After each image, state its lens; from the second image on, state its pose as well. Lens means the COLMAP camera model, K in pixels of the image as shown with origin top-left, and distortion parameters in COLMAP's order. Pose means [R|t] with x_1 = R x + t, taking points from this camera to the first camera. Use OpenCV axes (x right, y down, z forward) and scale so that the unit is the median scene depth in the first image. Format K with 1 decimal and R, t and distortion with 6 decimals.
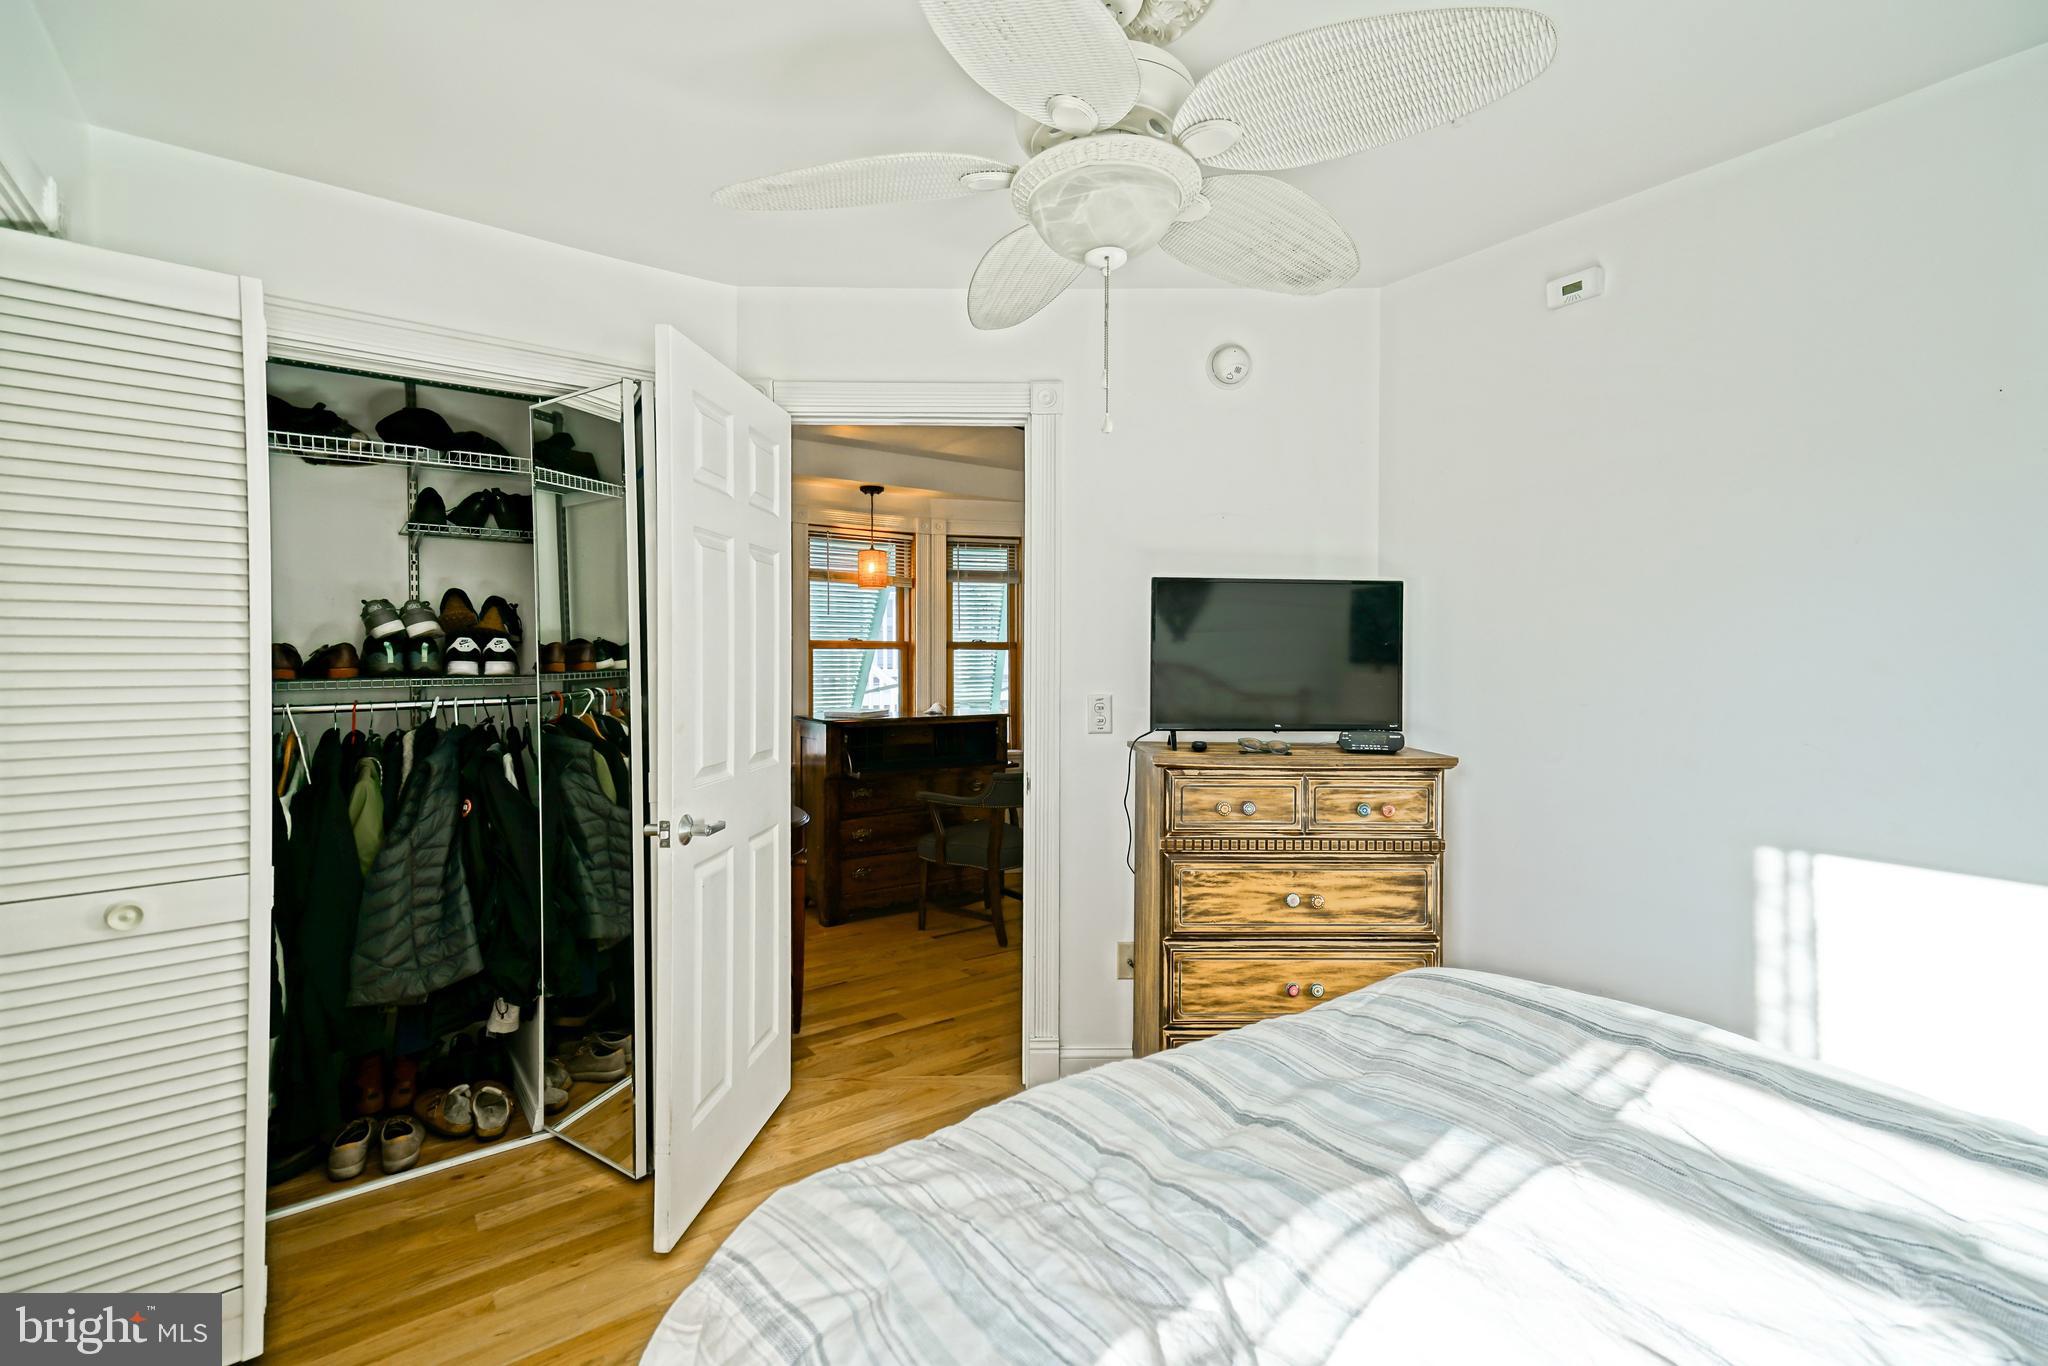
lens RADIAL K [[910.8, 0, 1018.4], [0, 910.8, 664.1], [0, 0, 1]] dist [0.038245, -0.002016]
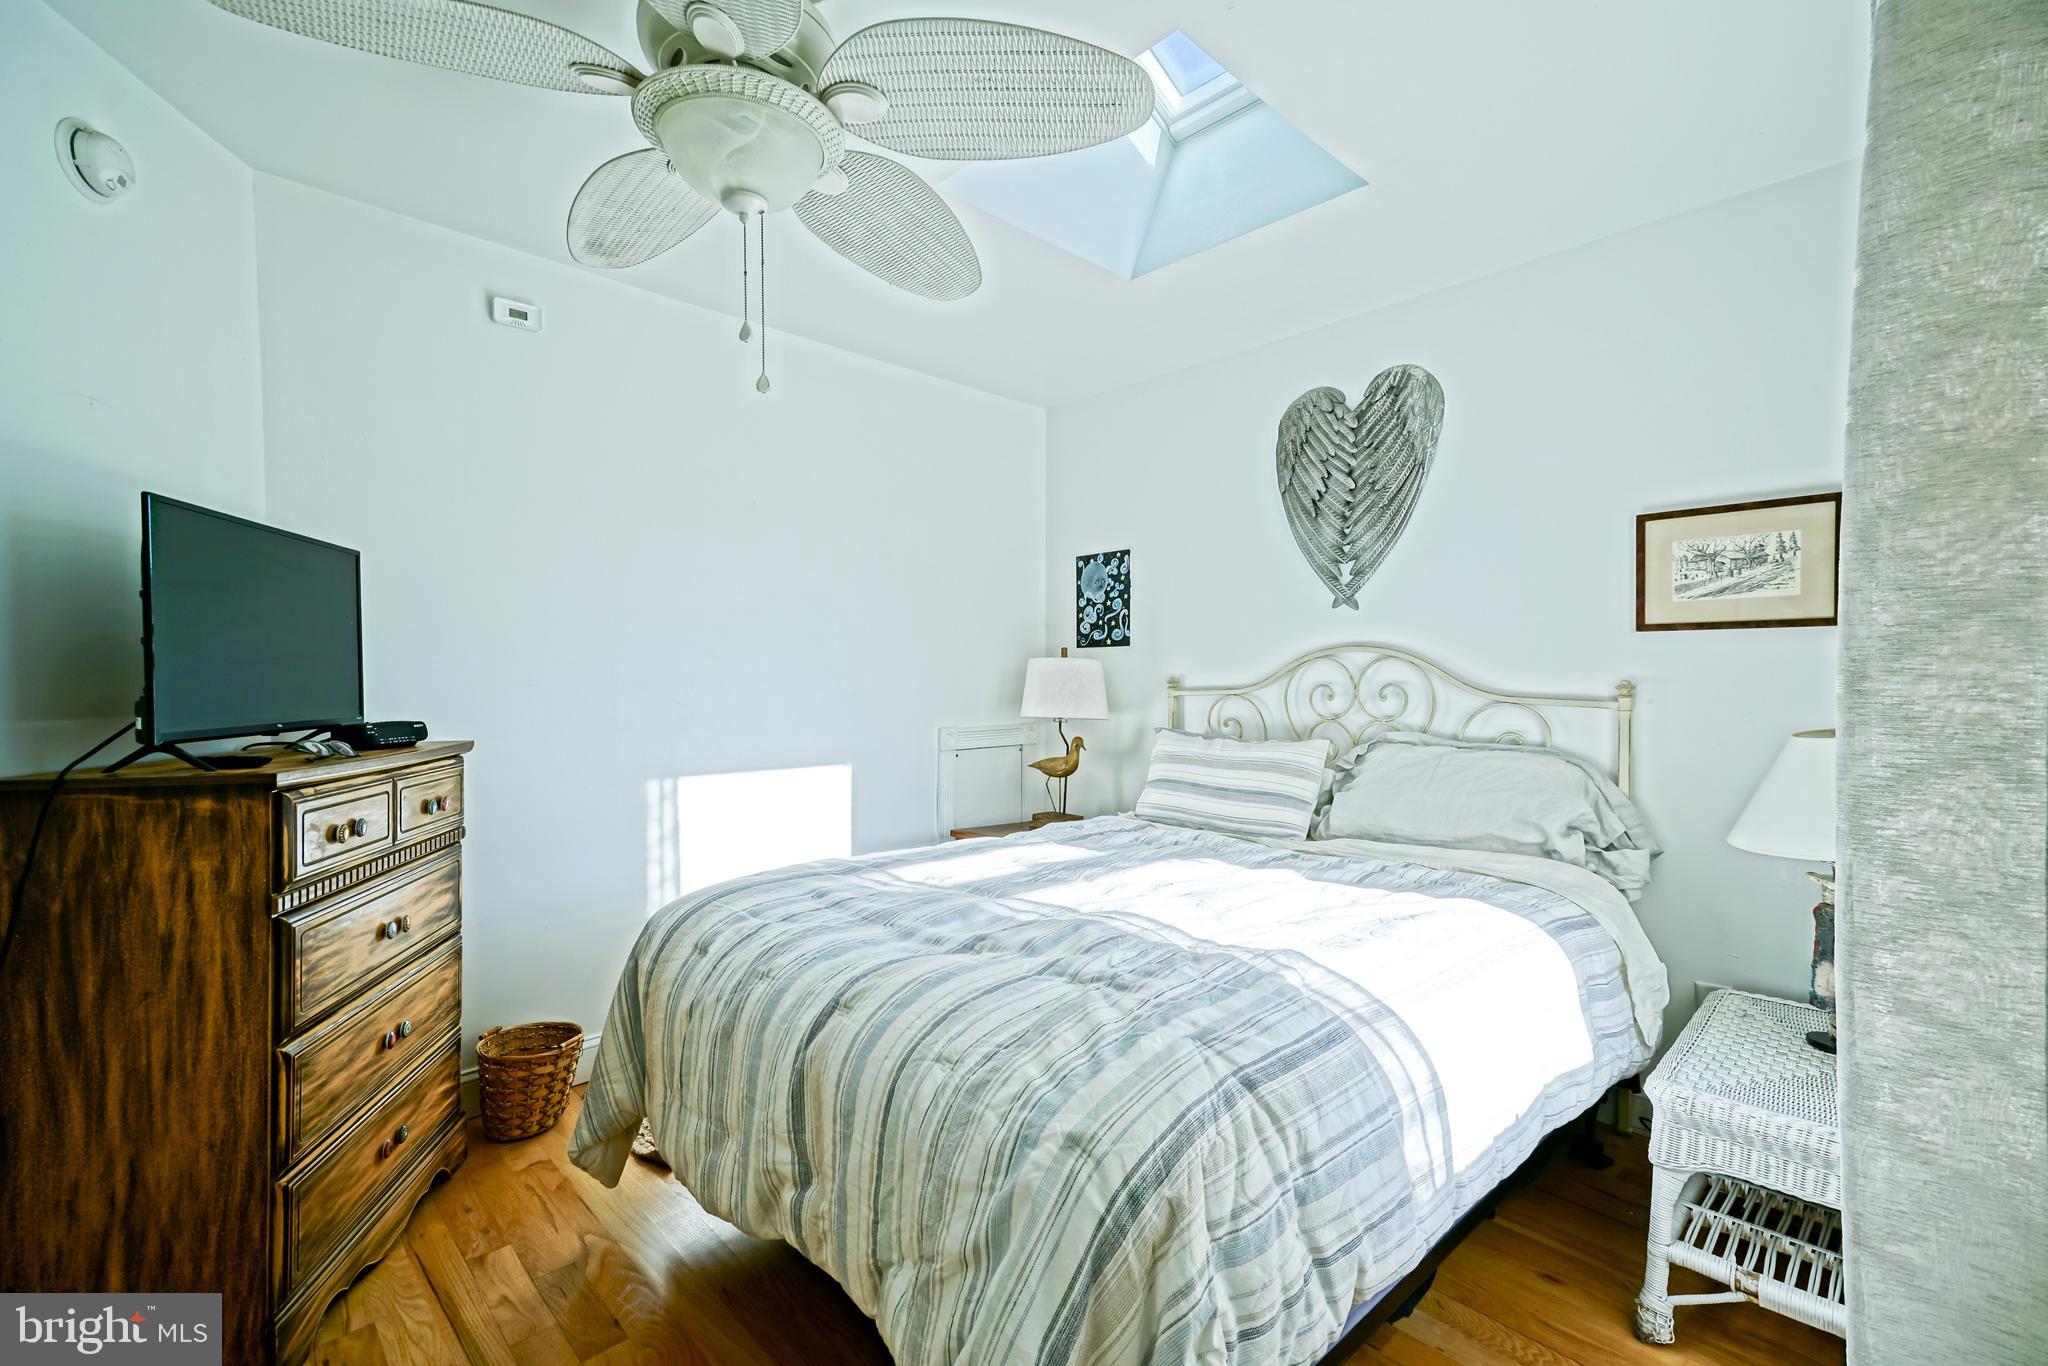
lens RADIAL K [[910.8, 0, 1001.6], [0, 910.8, 672.0], [0, 0, 1]] dist [0.038245, -0.002016]
pose [[-0.110433, 0.005843, 0.993866, -0.554411], [0.012425, 0.999913, -0.004498, 0.038036], [-0.993806, 0.011852, -0.110496, 0.527992]]
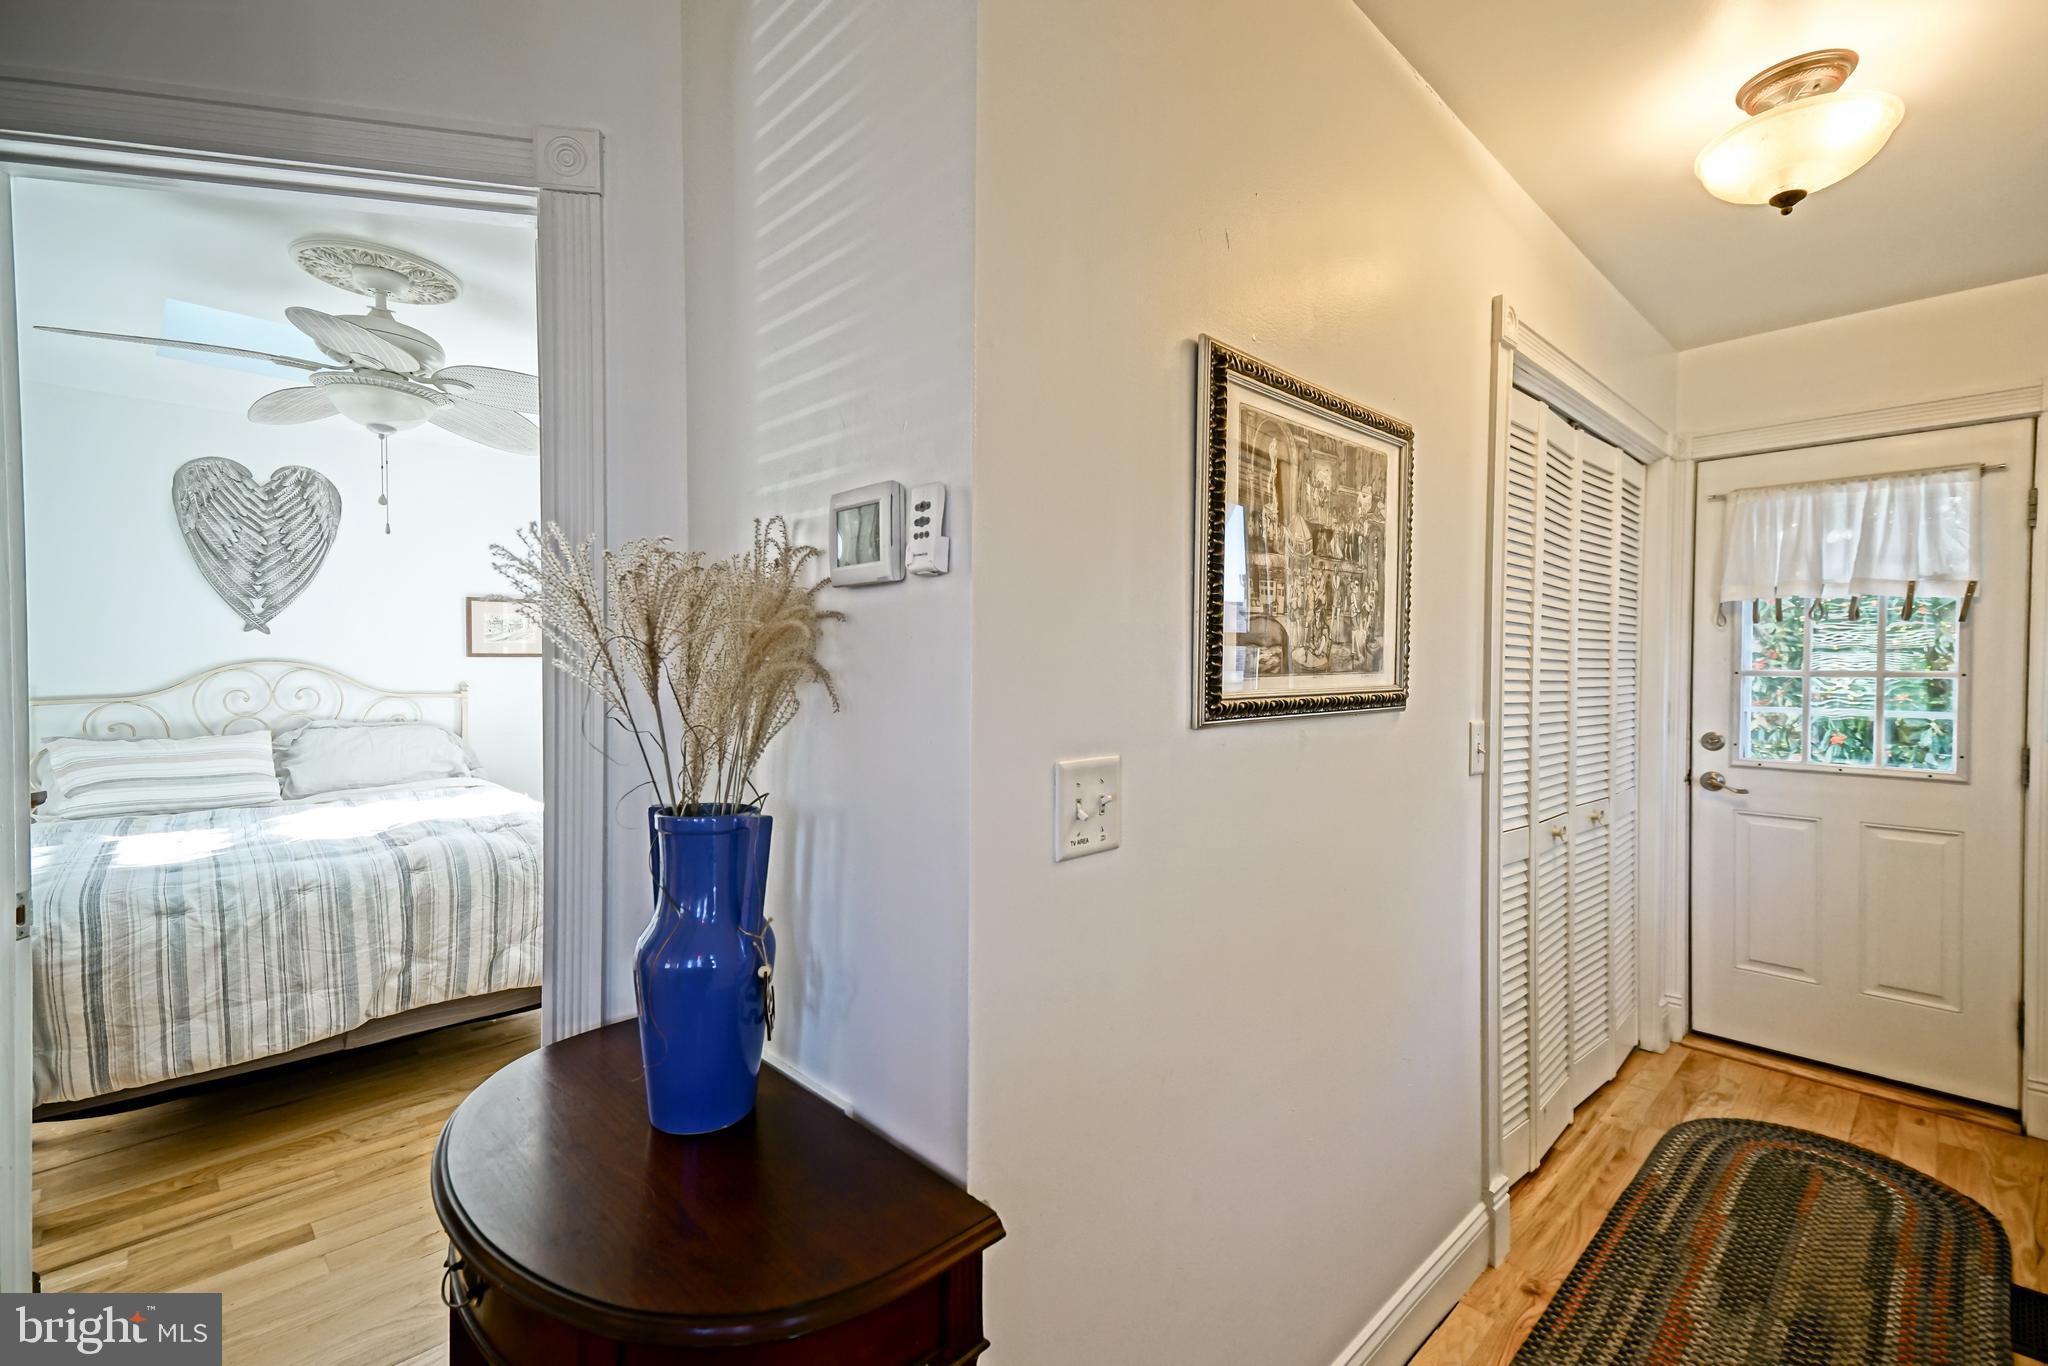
lens RADIAL K [[910.8, 0, 1009.0], [0, 910.8, 680.0], [0, 0, 1]] dist [0.038245, -0.002016]
pose [[-0.991886, 0.004939, -0.127032, -0.512452], [0.000367, 0.999352, 0.035990, -0.021776], [0.127127, 0.035652, -0.991246, 1.783339]]
